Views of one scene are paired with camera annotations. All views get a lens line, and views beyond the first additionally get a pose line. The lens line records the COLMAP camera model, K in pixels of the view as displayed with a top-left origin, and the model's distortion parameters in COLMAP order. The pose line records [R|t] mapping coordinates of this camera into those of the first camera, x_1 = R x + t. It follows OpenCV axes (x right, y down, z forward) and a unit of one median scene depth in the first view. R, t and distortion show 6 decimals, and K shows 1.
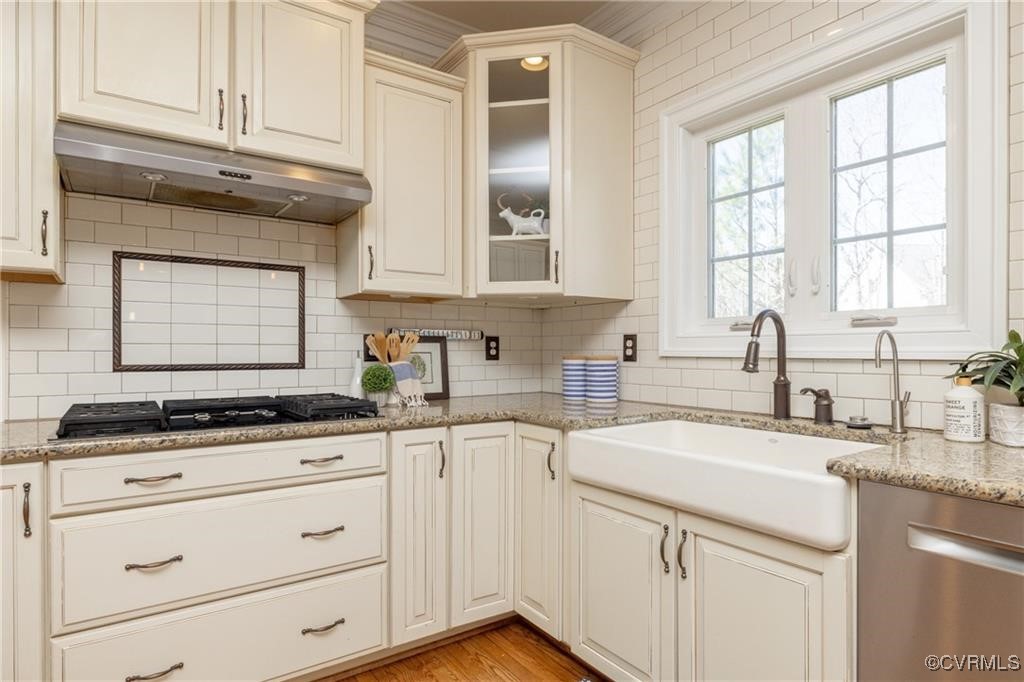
lens RADIAL K [[554.0, 0, 504.8], [0, 554.0, 347.7], [0, 0, 1]] dist [-0.012307, -0.000828]
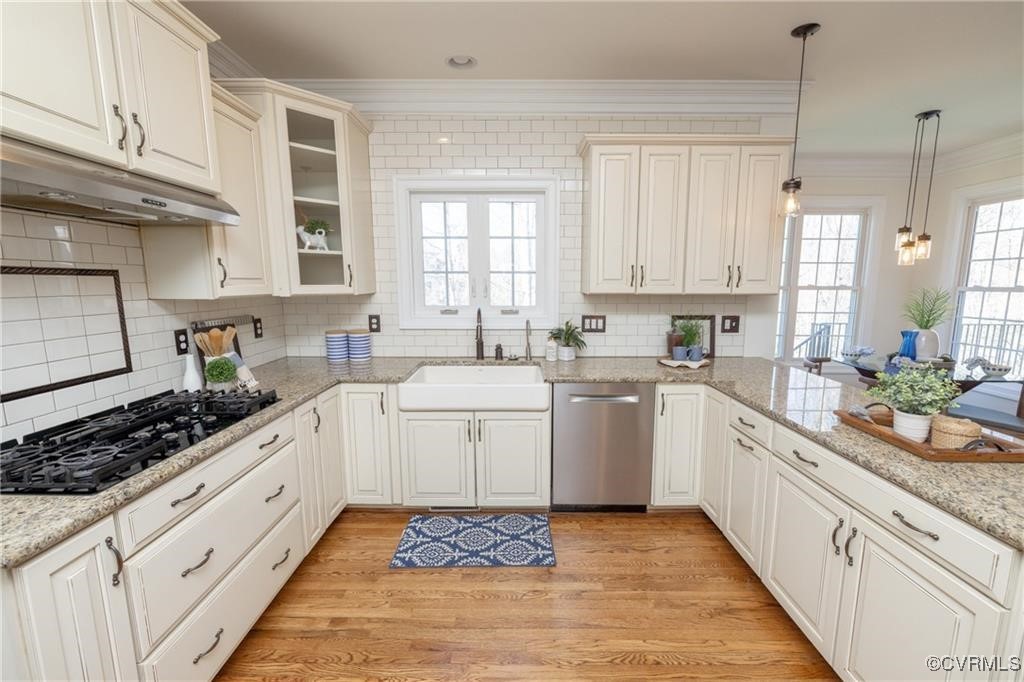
lens RADIAL K [[431.4, 0, 509.6], [0, 431.4, 346.6], [0, 0, 1]] dist [-0.002743, -0.000159]
pose [[0.575464, -0.119723, 0.809016, -0.632356], [-0.002447, 0.988970, 0.148094, -0.134483], [-0.817823, -0.087203, 0.568824, -0.018457]]
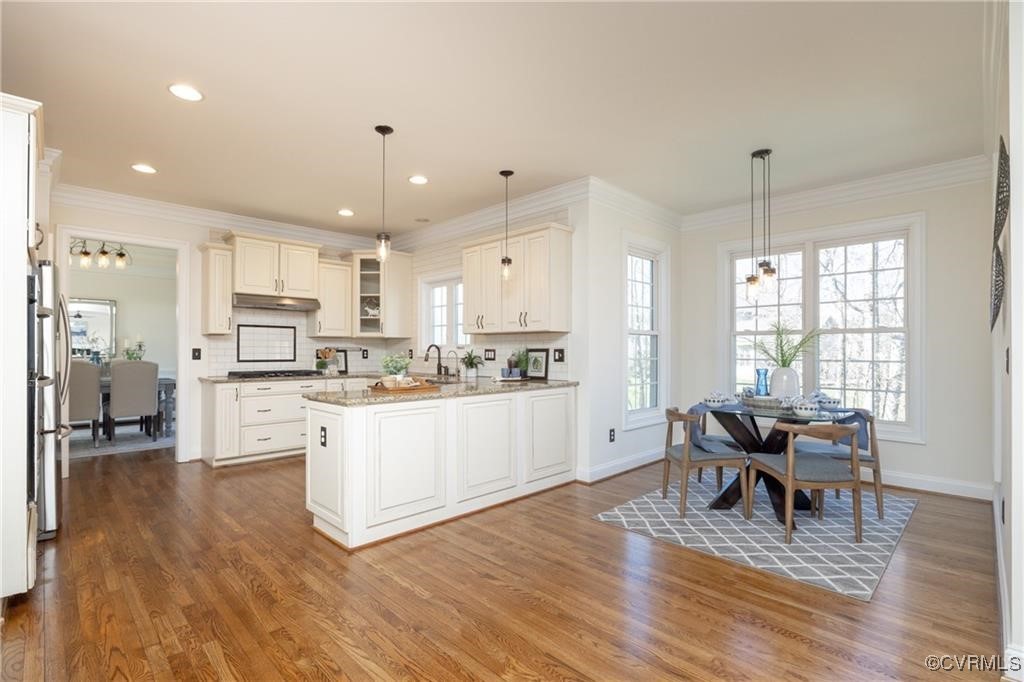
lens RADIAL K [[470.0, 0, 486.5], [0, 470.0, 349.6], [0, 0, 1]] dist [-0.037049, -0.000043]
pose [[0.989167, 0.001887, 0.146781, 0.290424], [-0.001977, 0.999998, 0.000468, -0.029514], [-0.146780, -0.000753, 0.989169, -1.687356]]
